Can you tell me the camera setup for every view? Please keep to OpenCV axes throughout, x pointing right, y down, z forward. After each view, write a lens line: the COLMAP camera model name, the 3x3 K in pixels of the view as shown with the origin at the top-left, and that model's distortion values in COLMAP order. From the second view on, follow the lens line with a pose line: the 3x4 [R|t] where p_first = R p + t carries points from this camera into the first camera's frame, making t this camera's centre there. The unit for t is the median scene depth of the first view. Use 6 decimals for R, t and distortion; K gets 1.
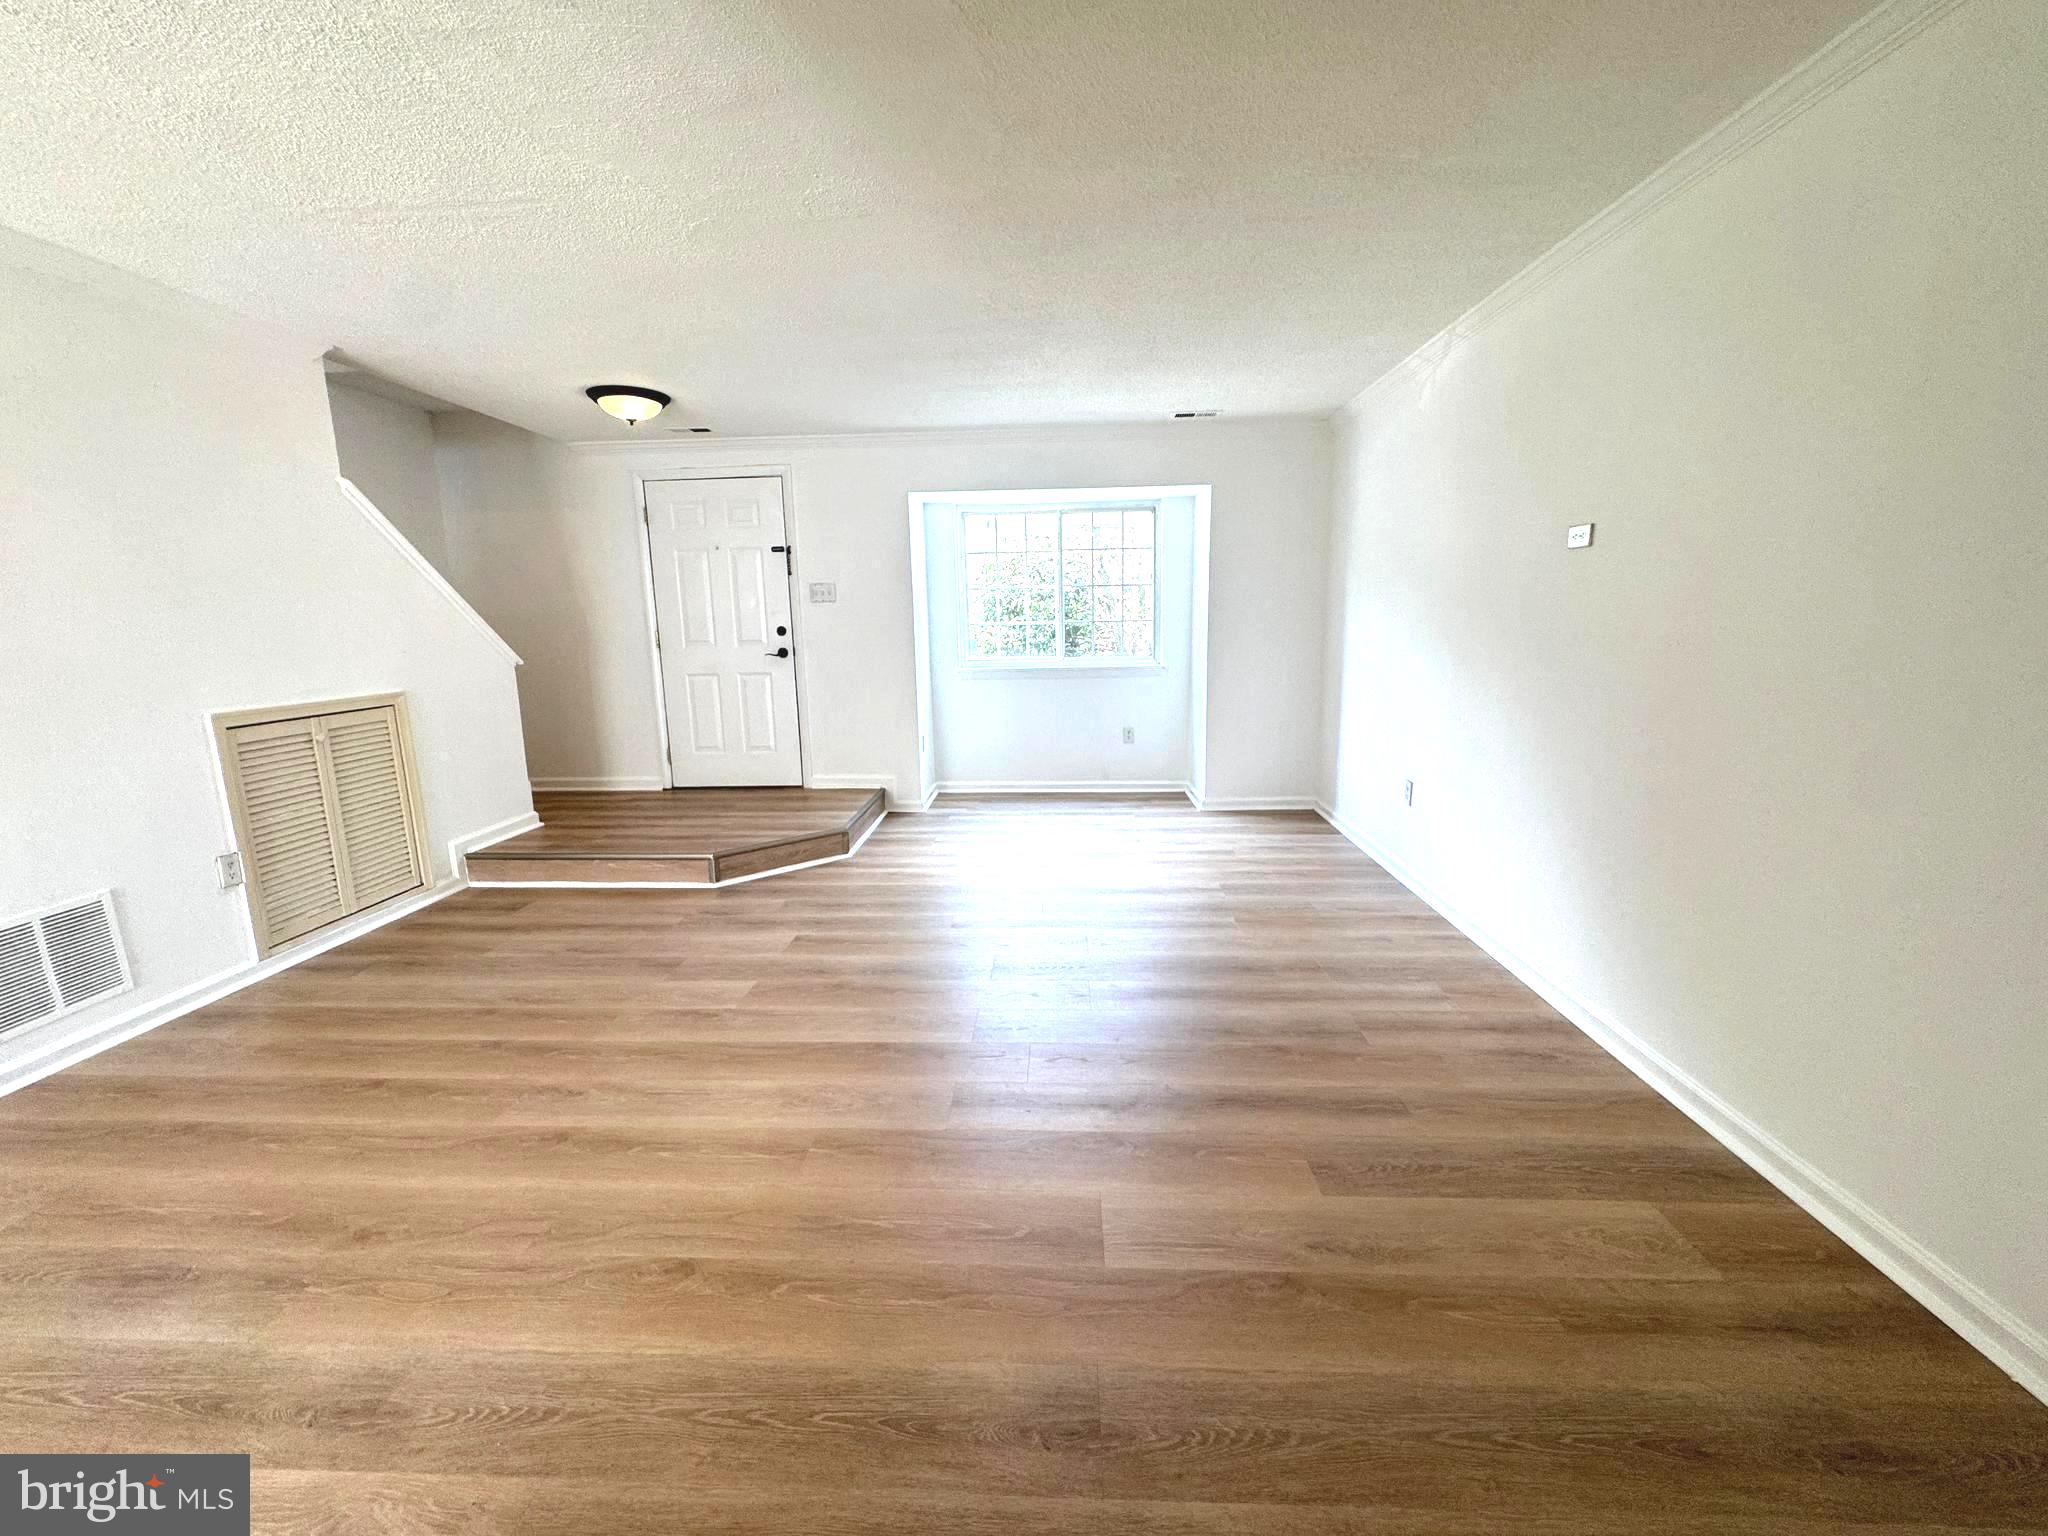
lens RADIAL K [[817.8, 0, 1028.5], [0, 817.8, 773.4], [0, 0, 1]] dist [-0.003277, 0.000381]
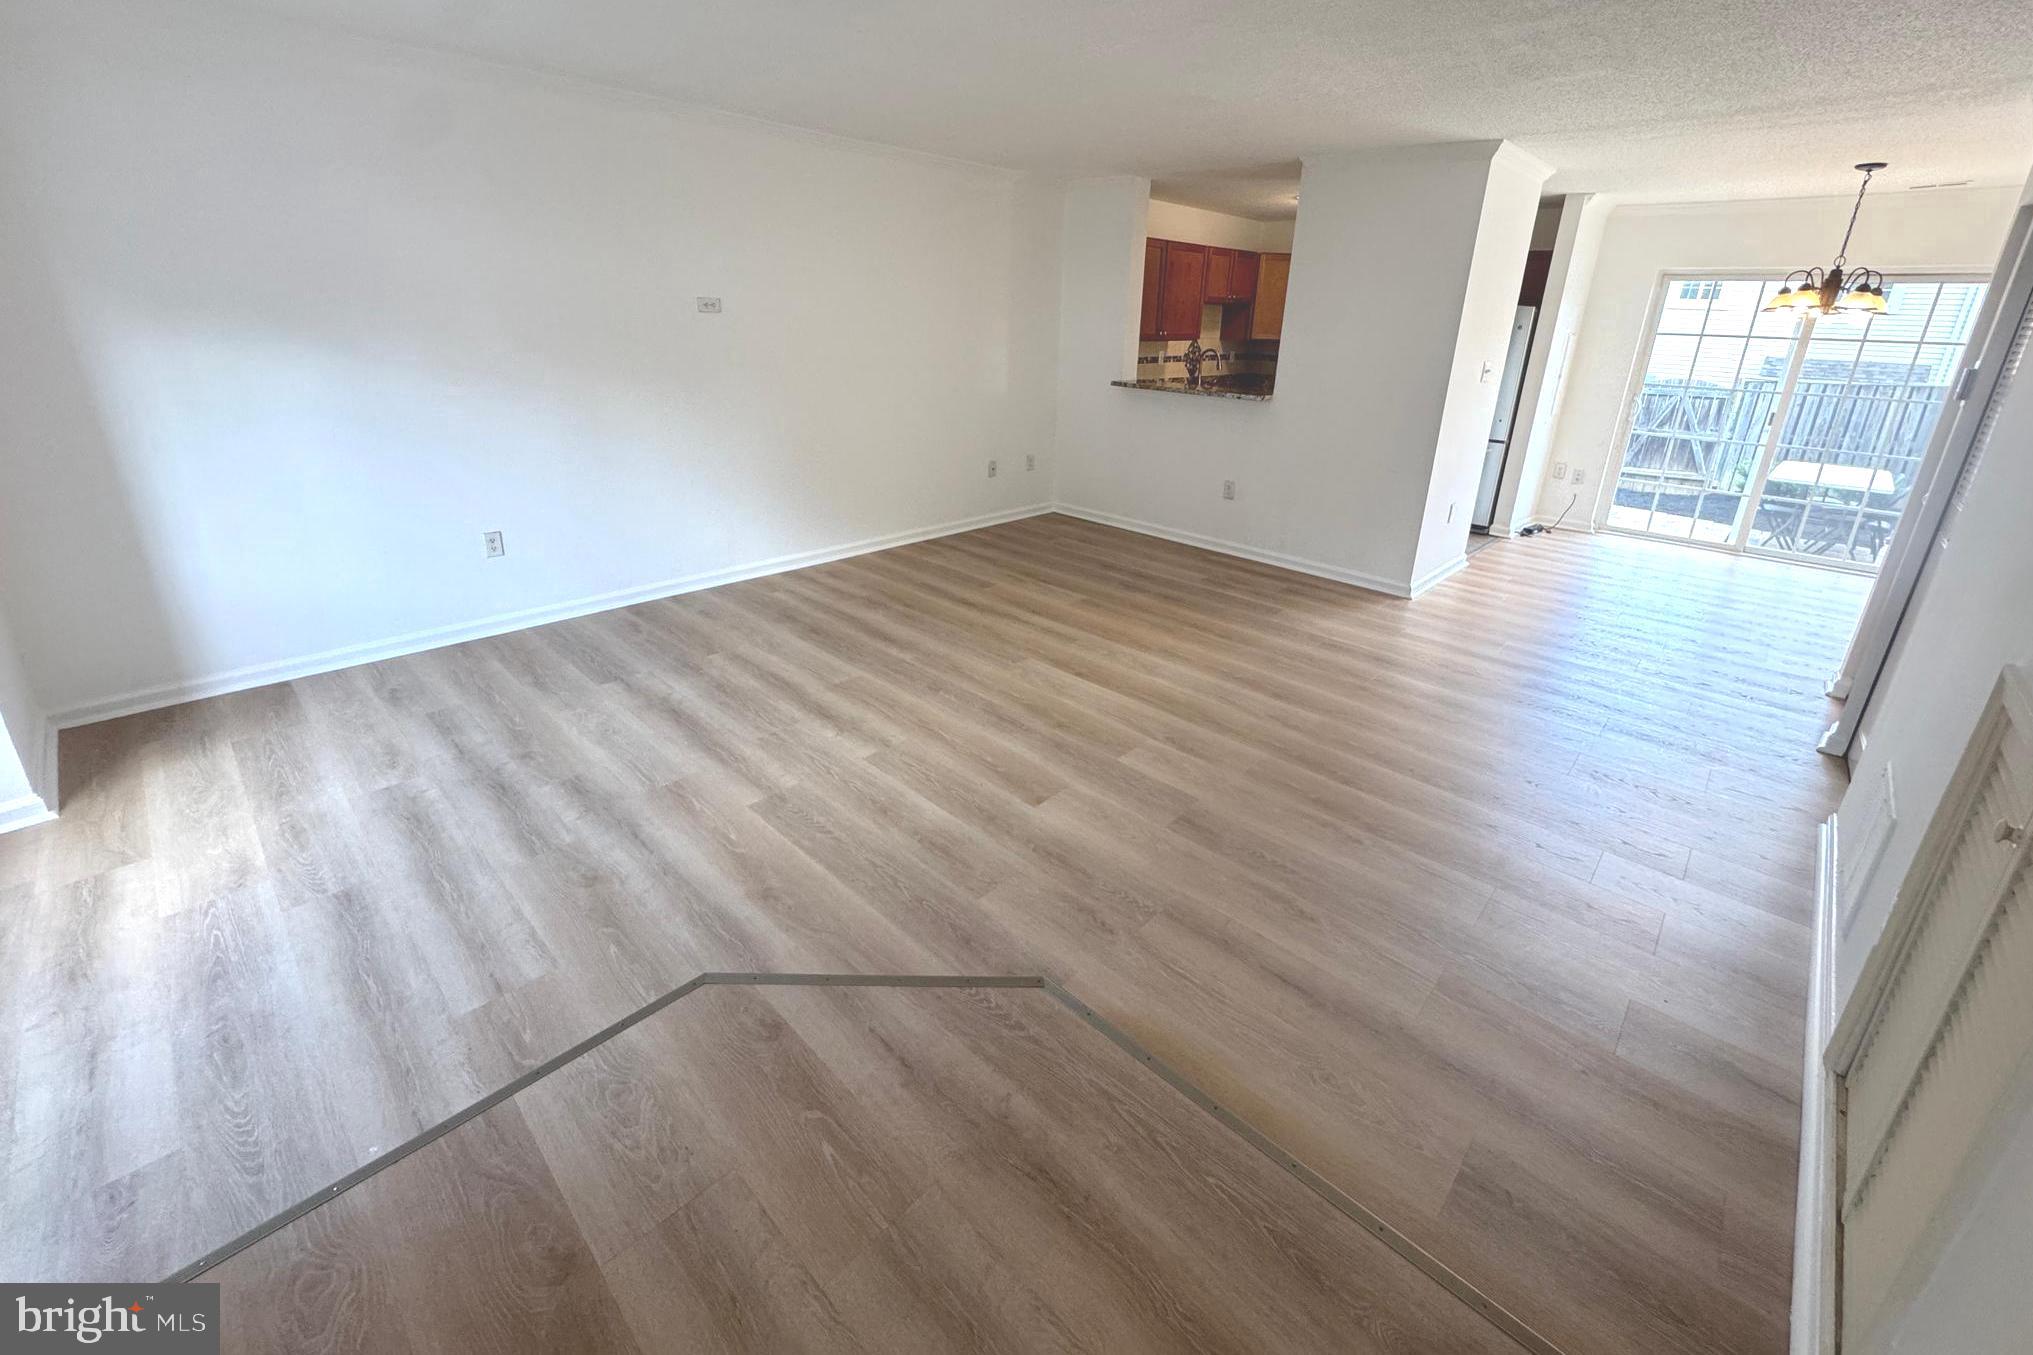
lens RADIAL K [[816.3, 0, 1026.8], [0, 816.3, 588.5], [0, 0, 1]] dist [-0.004206, 0.000516]
pose [[-0.756629, -0.218768, 0.616160, -0.808959], [0.105937, 0.888896, 0.445691, -0.384053], [-0.645206, 0.402497, -0.649389, 1.617189]]
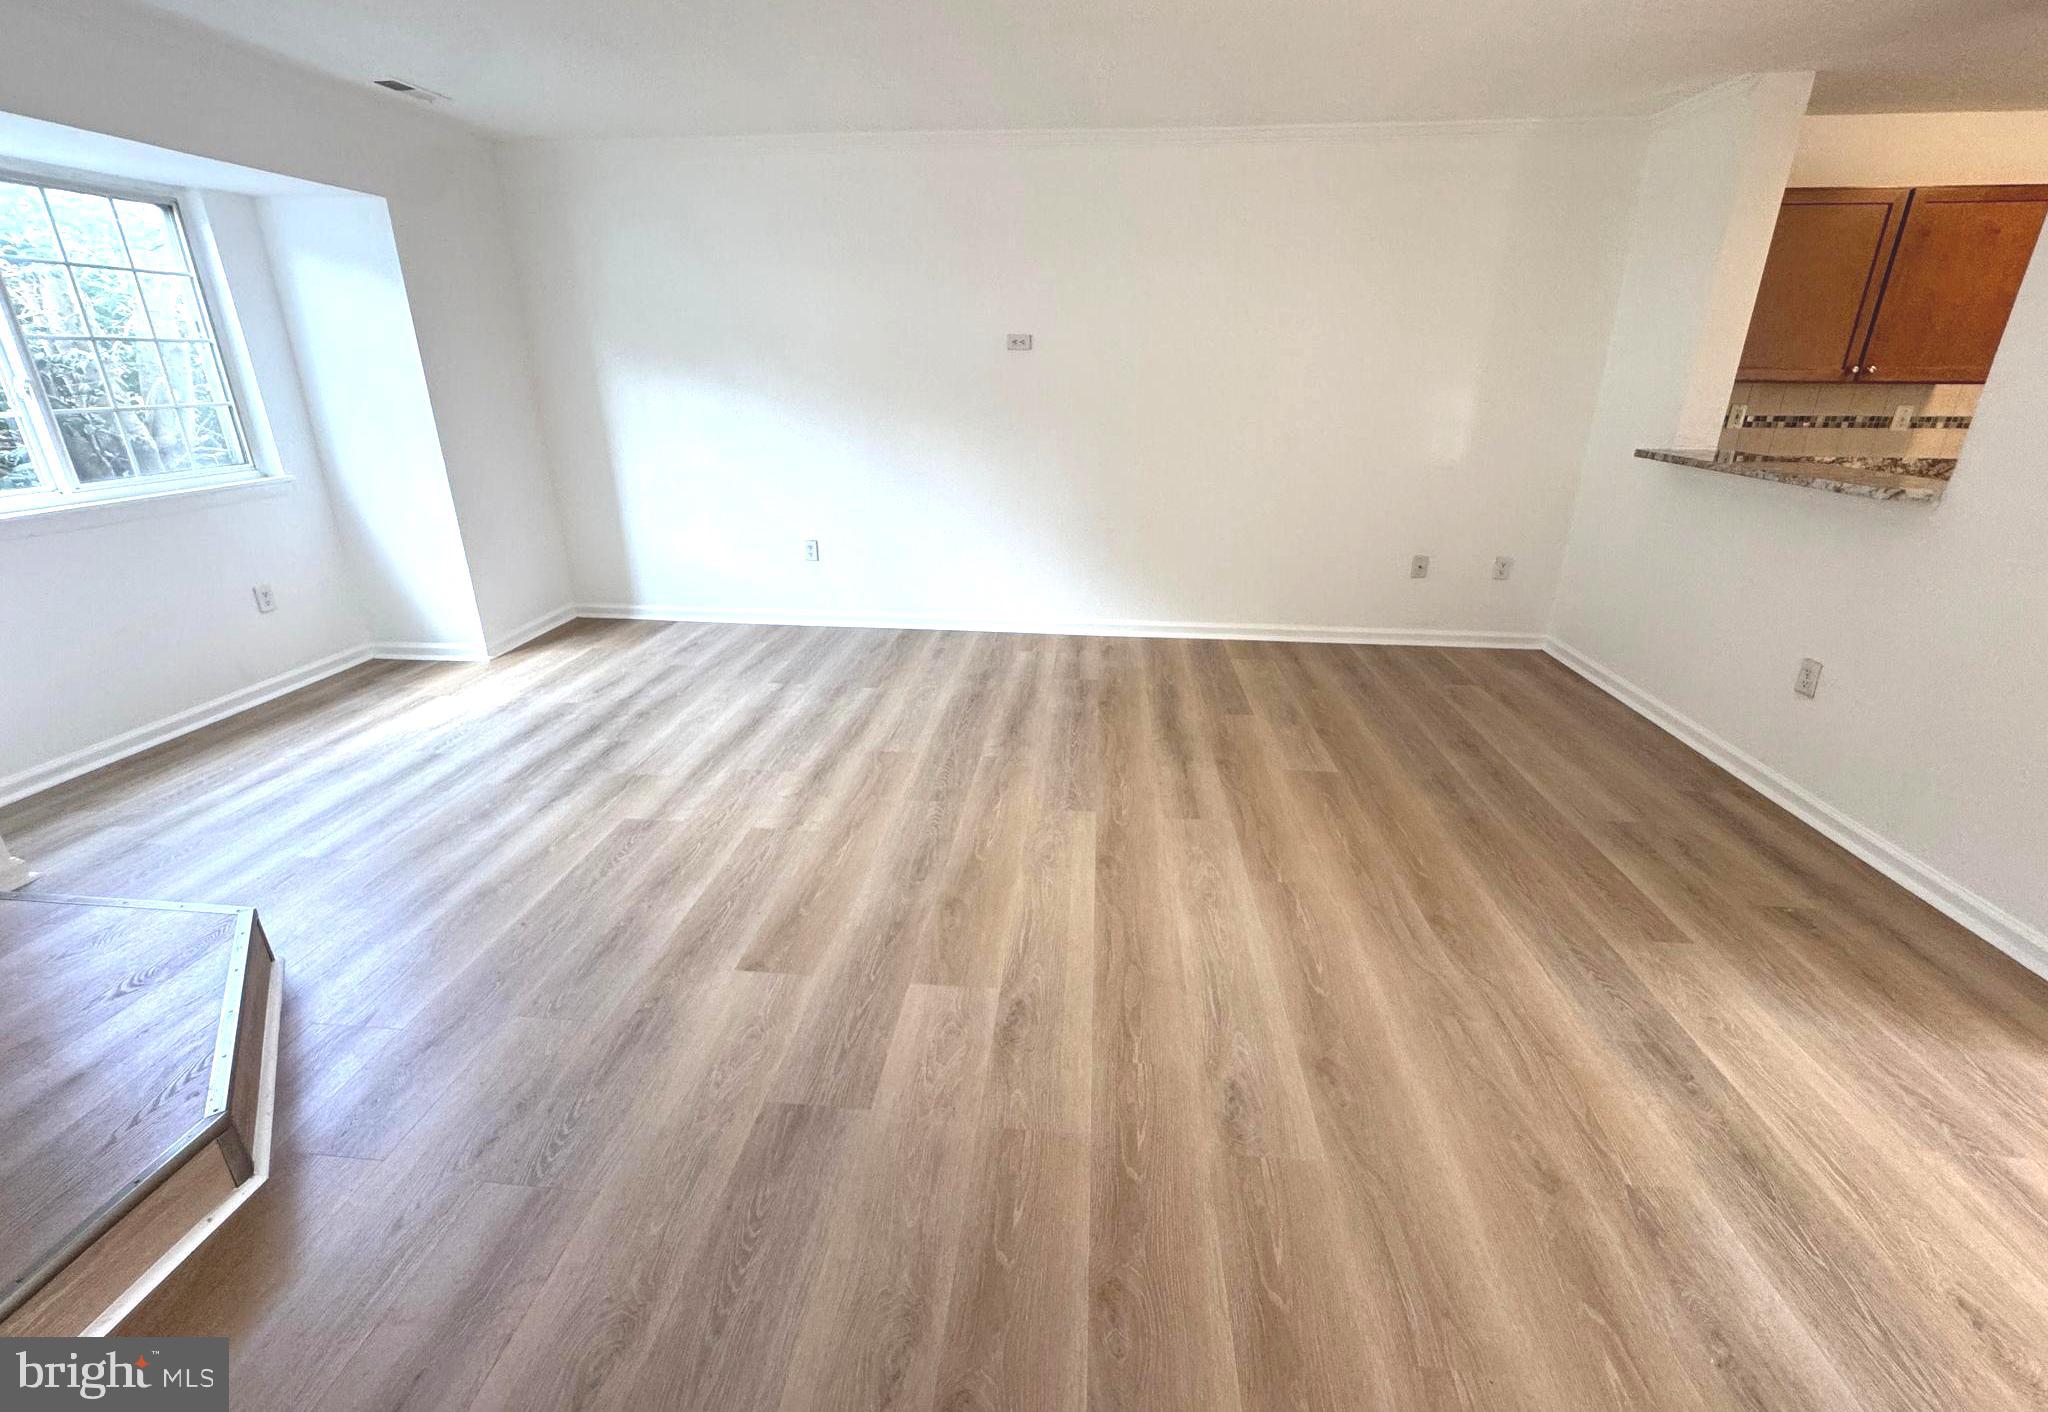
lens RADIAL K [[822.6, 0, 1026.8], [0, 822.6, 642.0], [0, 0, 1]] dist [-0.003596, 0.000942]
pose [[0.050133, -0.302590, 0.951802, -0.862487], [0.188056, 0.938813, 0.288555, -0.173809], [-0.980878, 0.164526, 0.103969, 0.786506]]
